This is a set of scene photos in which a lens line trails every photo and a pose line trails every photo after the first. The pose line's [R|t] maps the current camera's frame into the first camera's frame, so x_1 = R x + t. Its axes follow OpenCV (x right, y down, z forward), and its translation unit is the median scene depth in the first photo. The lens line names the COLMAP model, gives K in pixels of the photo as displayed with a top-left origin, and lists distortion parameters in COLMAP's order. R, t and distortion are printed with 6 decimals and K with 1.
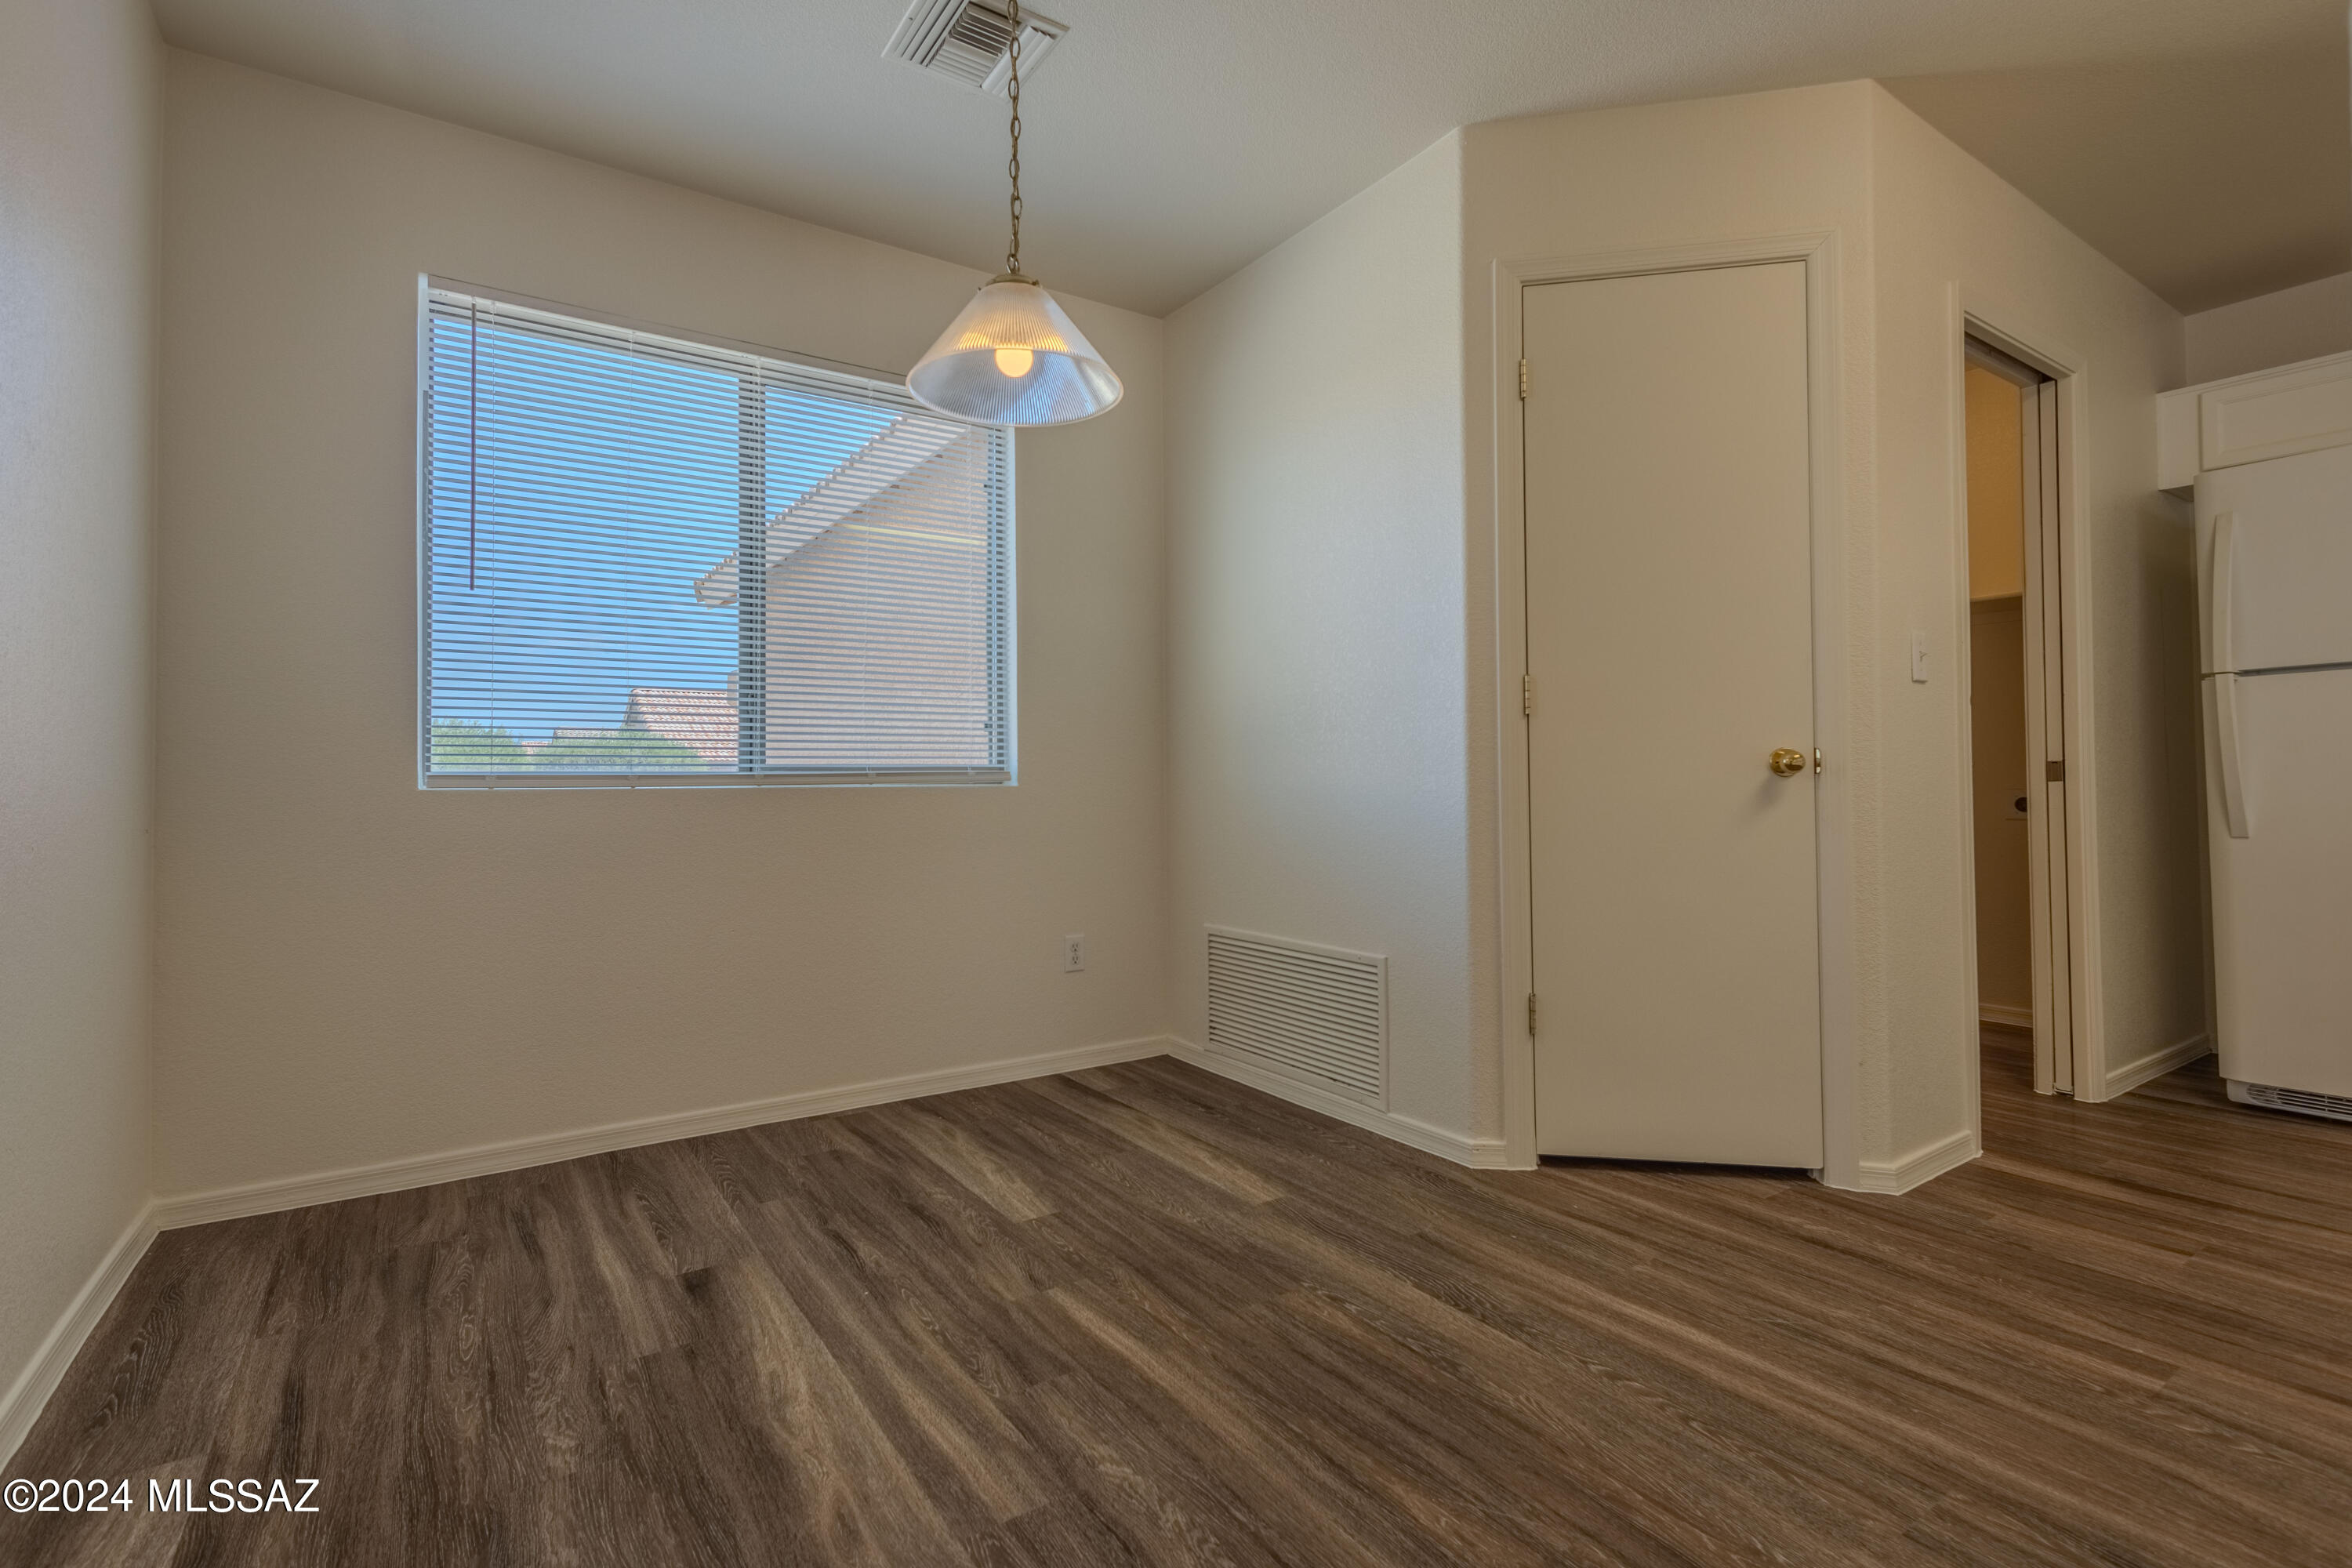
lens RADIAL K [[1081.5, 0, 1179.4], [0, 1081.5, 780.9], [0, 0, 1]] dist [0.013002, -0.006400]
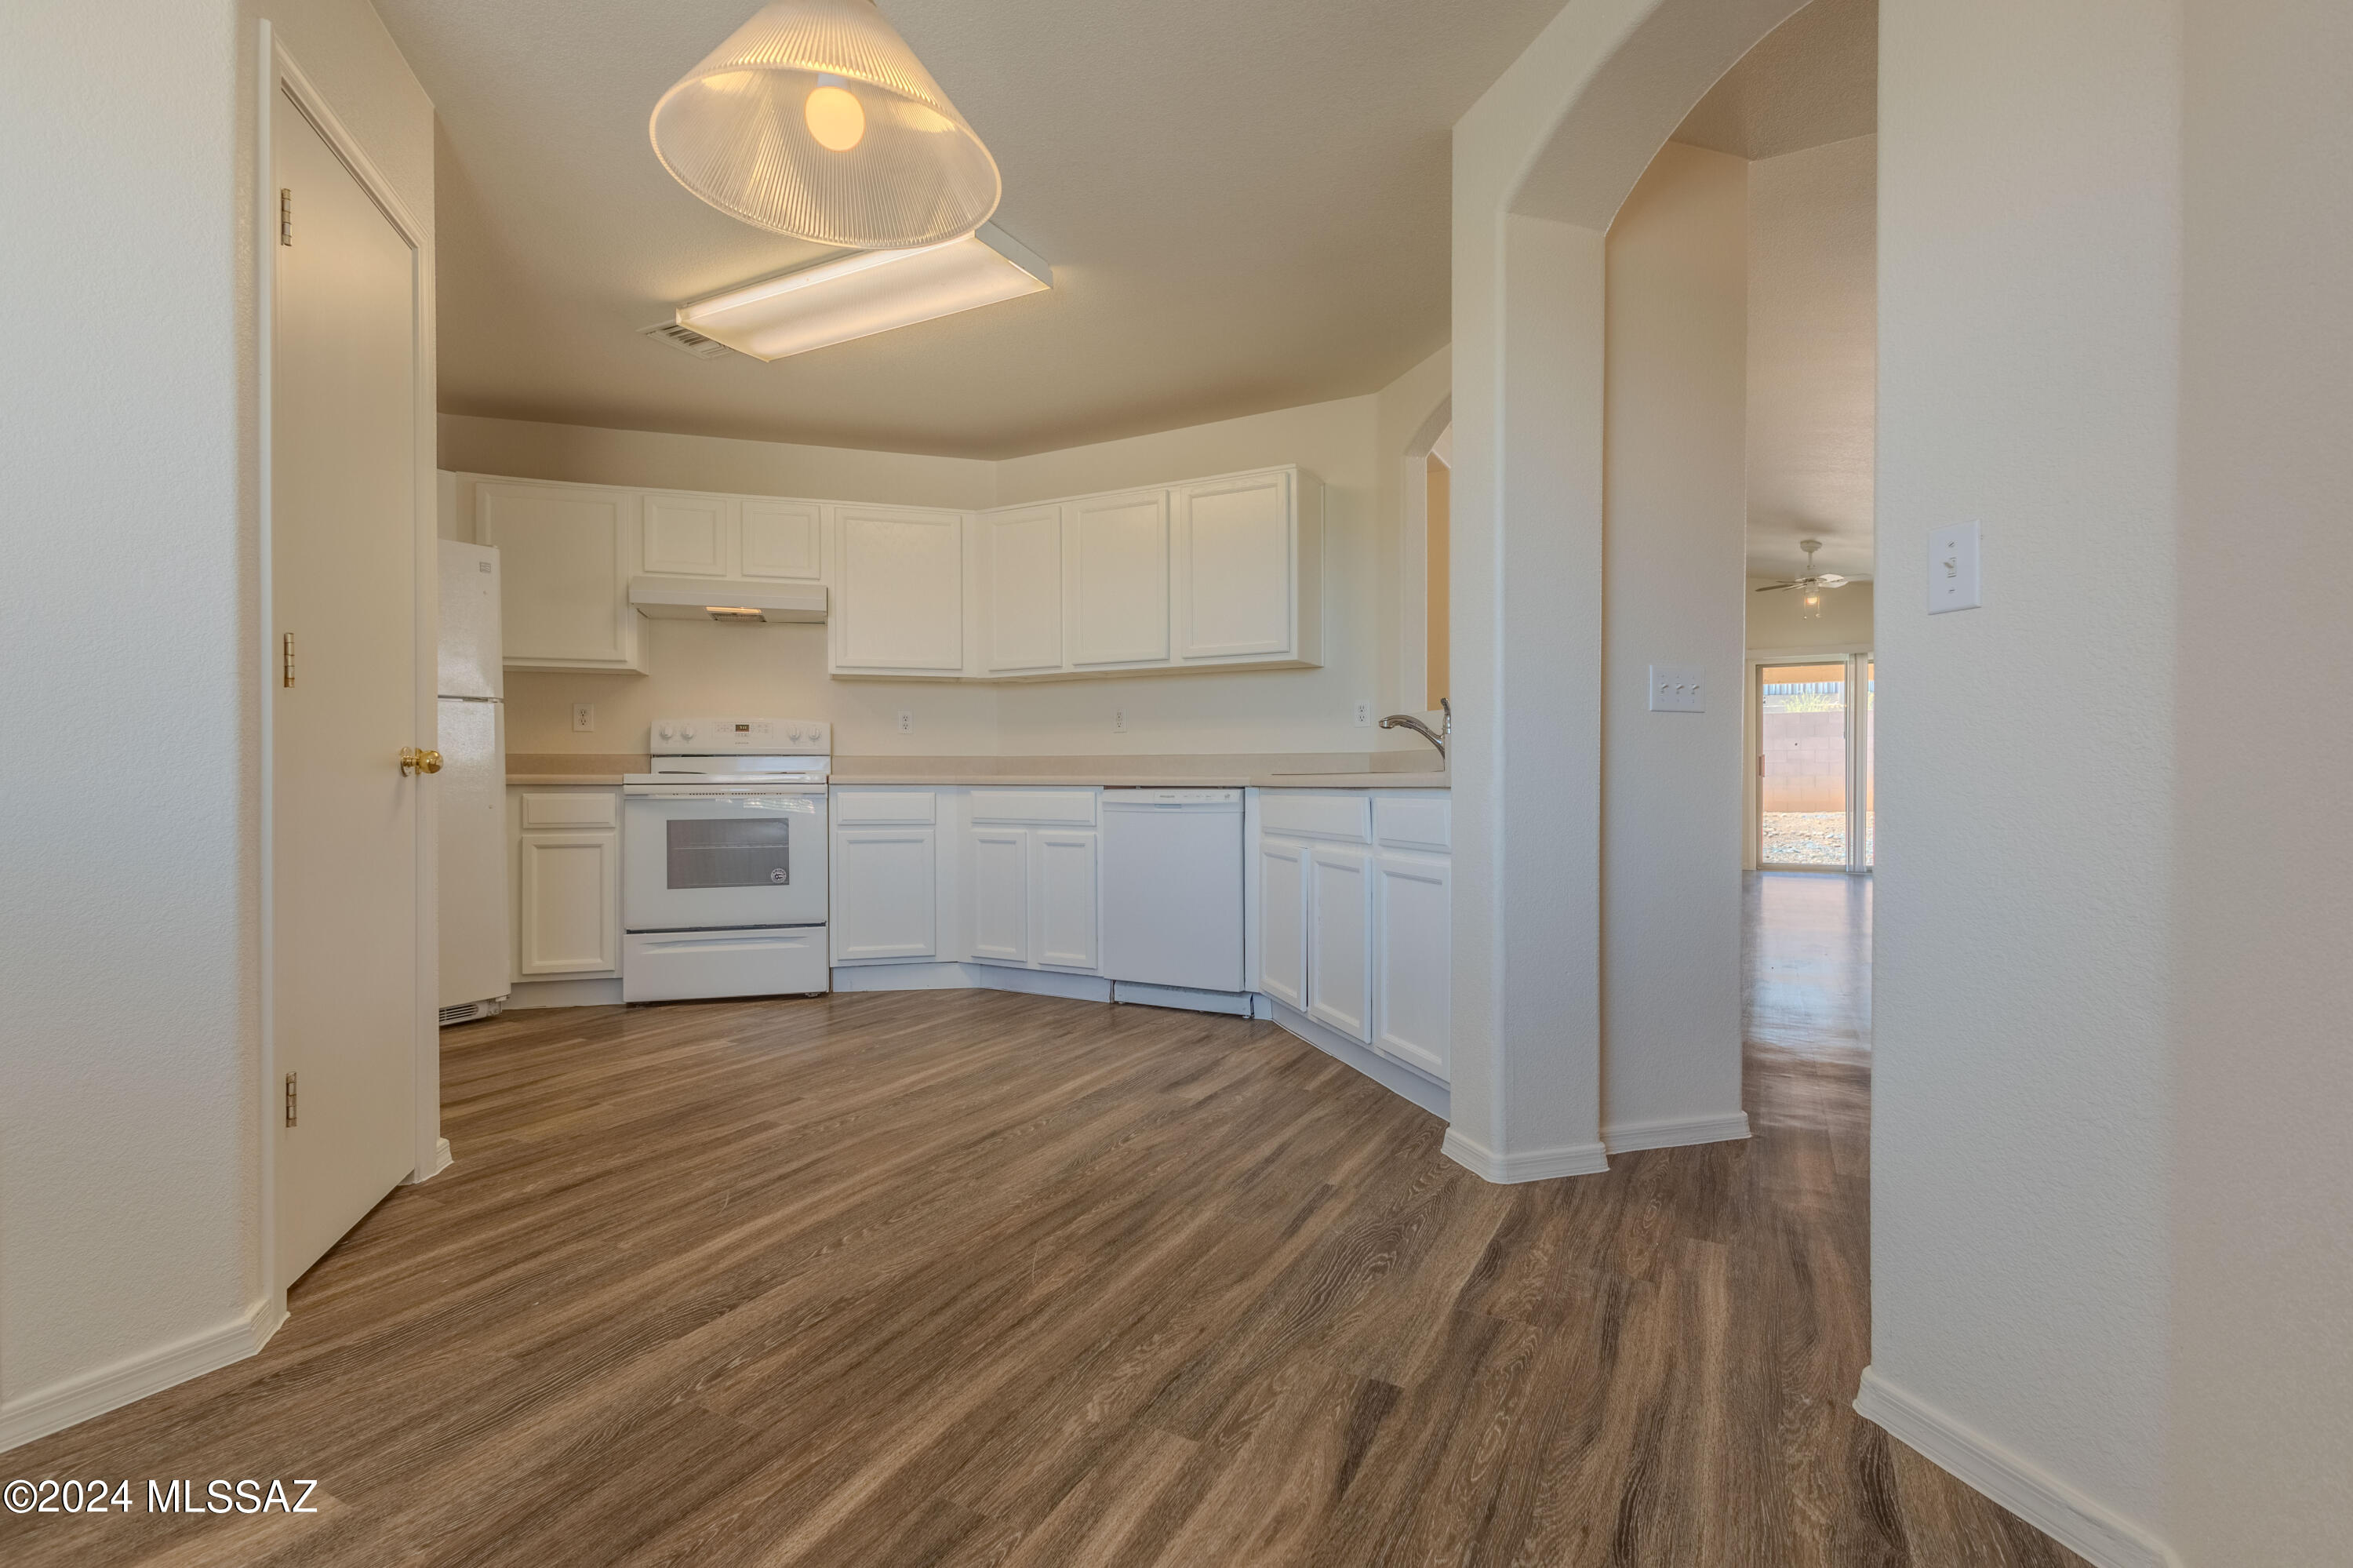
lens RADIAL K [[1082.0, 0, 1179.9], [0, 1082.0, 780.9], [0, 0, 1]] dist [0.013002, -0.006400]
pose [[-0.466750, 0.001925, 0.884387, -0.952188], [0.003309, 0.999994, -0.000430, 0.003903], [-0.884383, 0.002726, -0.466753, 1.281835]]
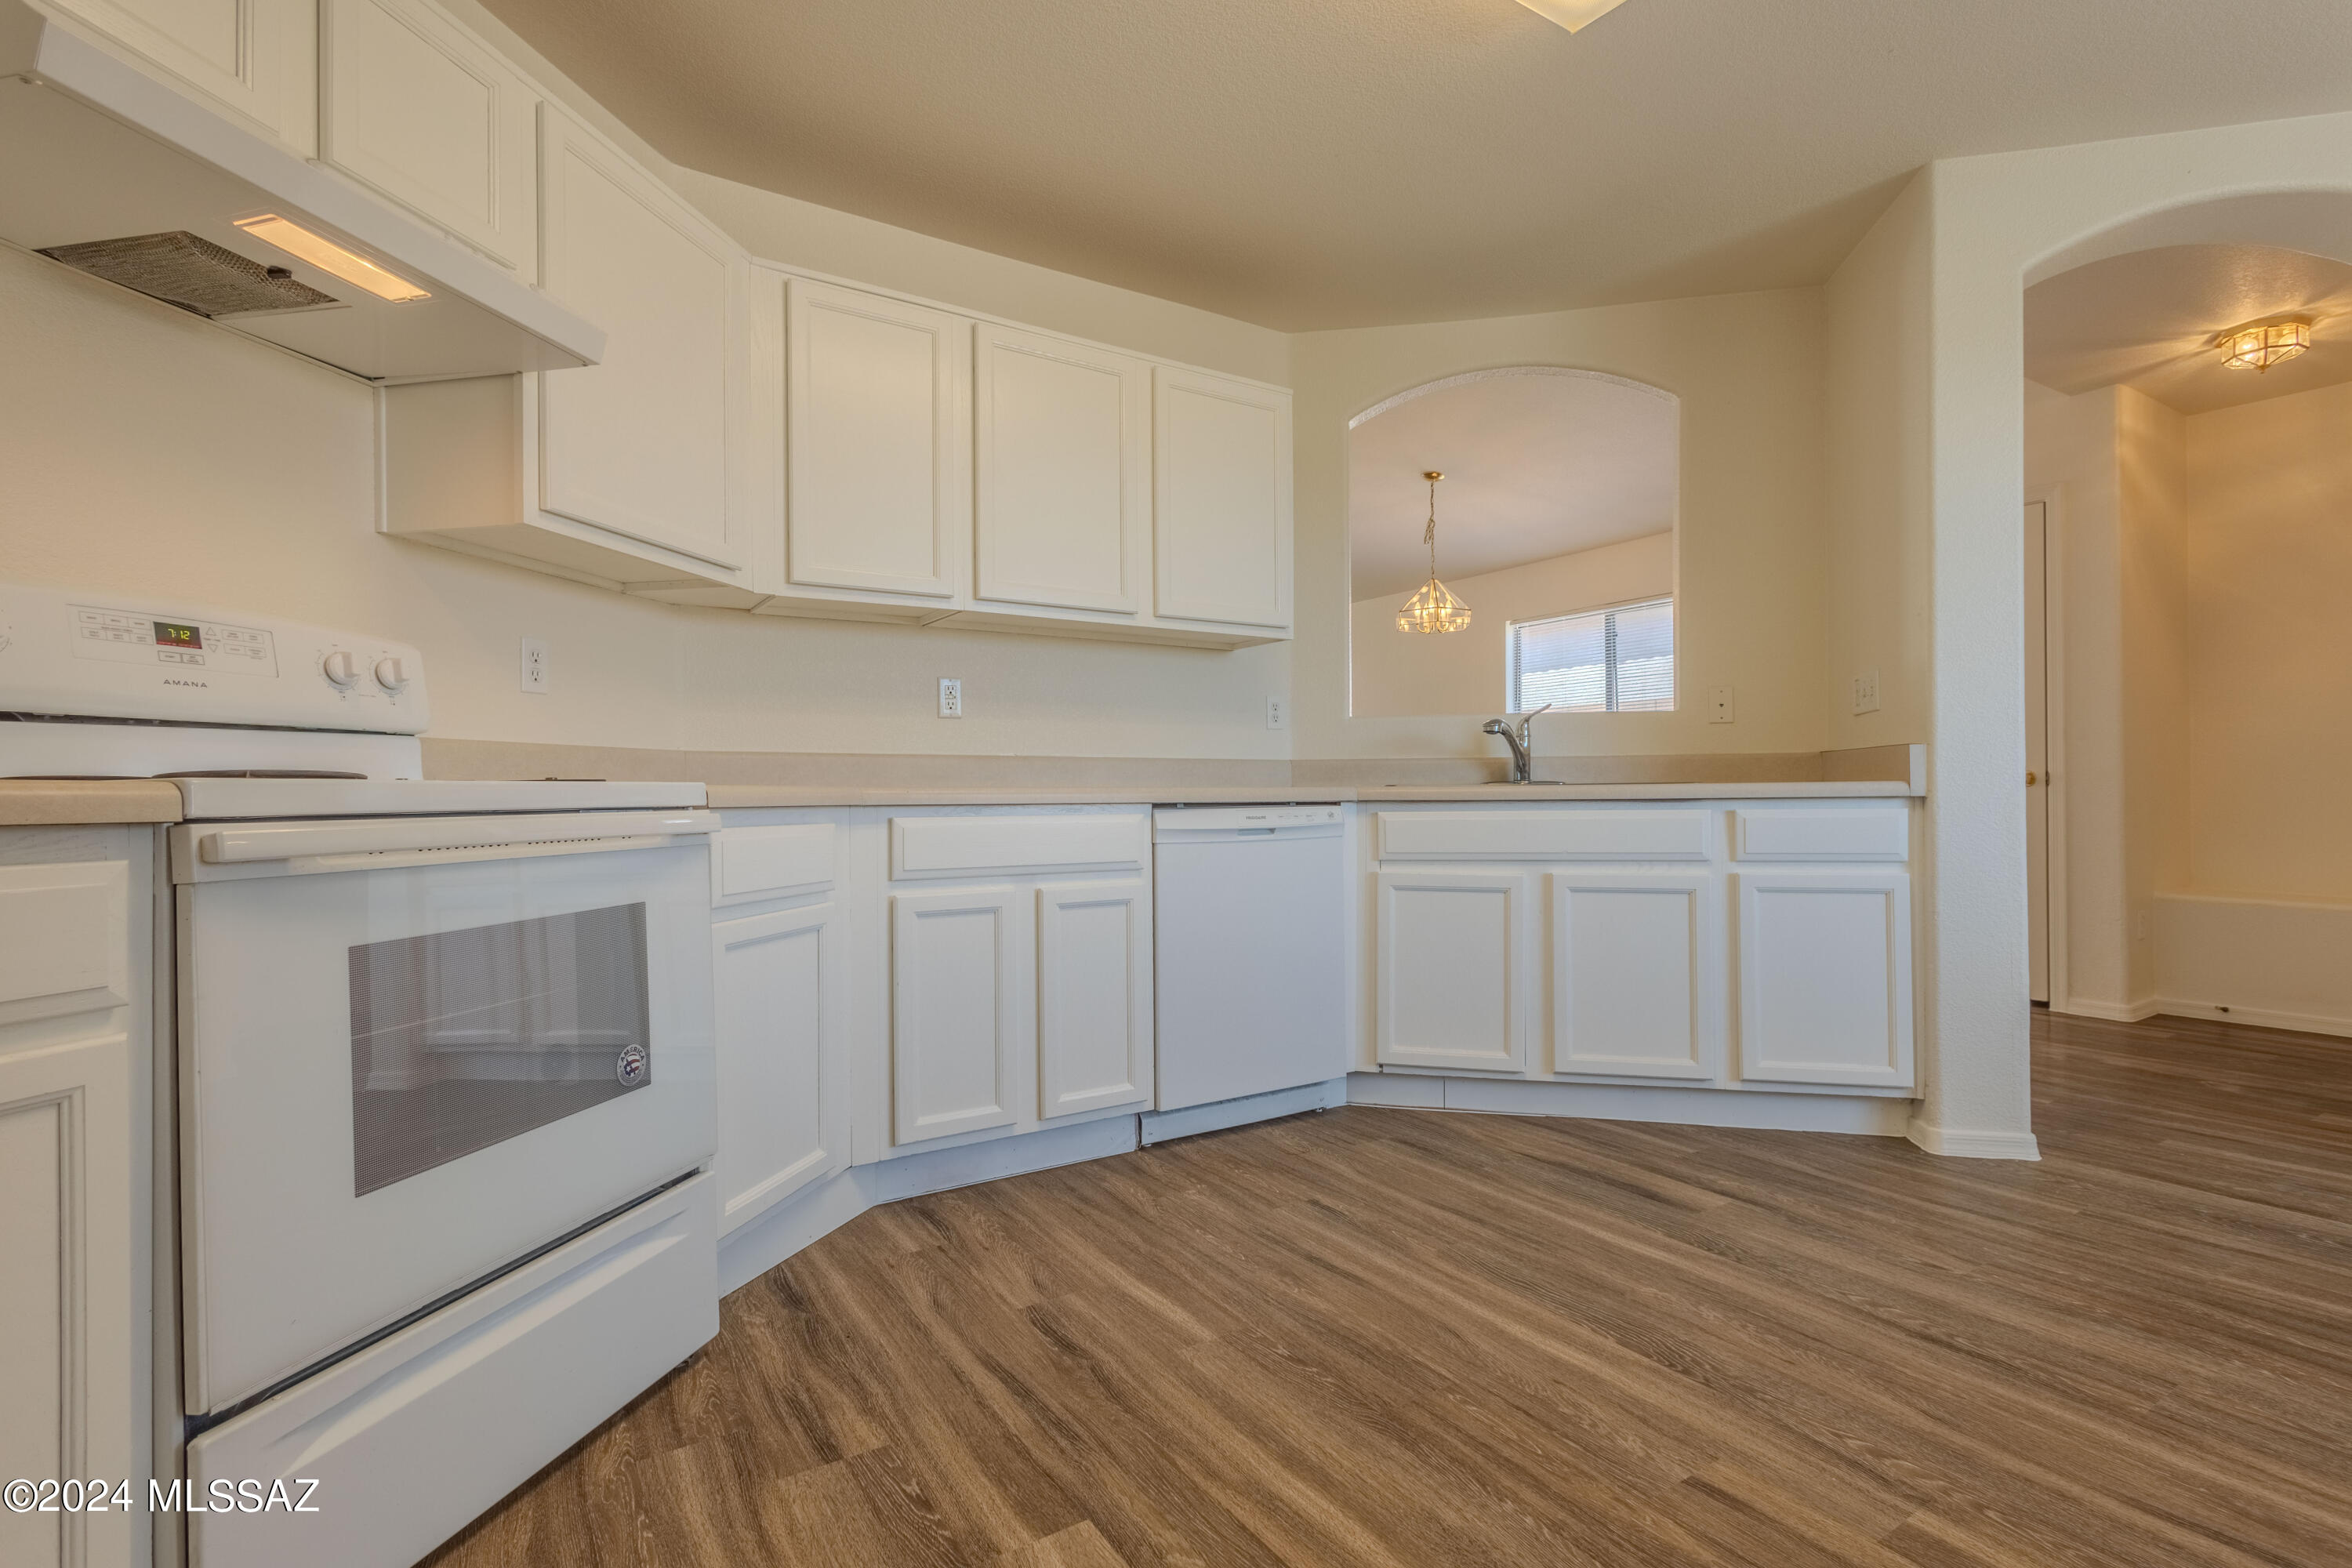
lens RADIAL K [[1081.5, 0, 1179.4], [0, 1081.5, 780.9], [0, 0, 1]] dist [0.013002, -0.006400]
pose [[-0.999563, 0.007930, 0.028471, 1.464430], [0.007720, 0.999942, -0.007483, -0.008761], [-0.028529, -0.007260, -0.999567, 1.891560]]
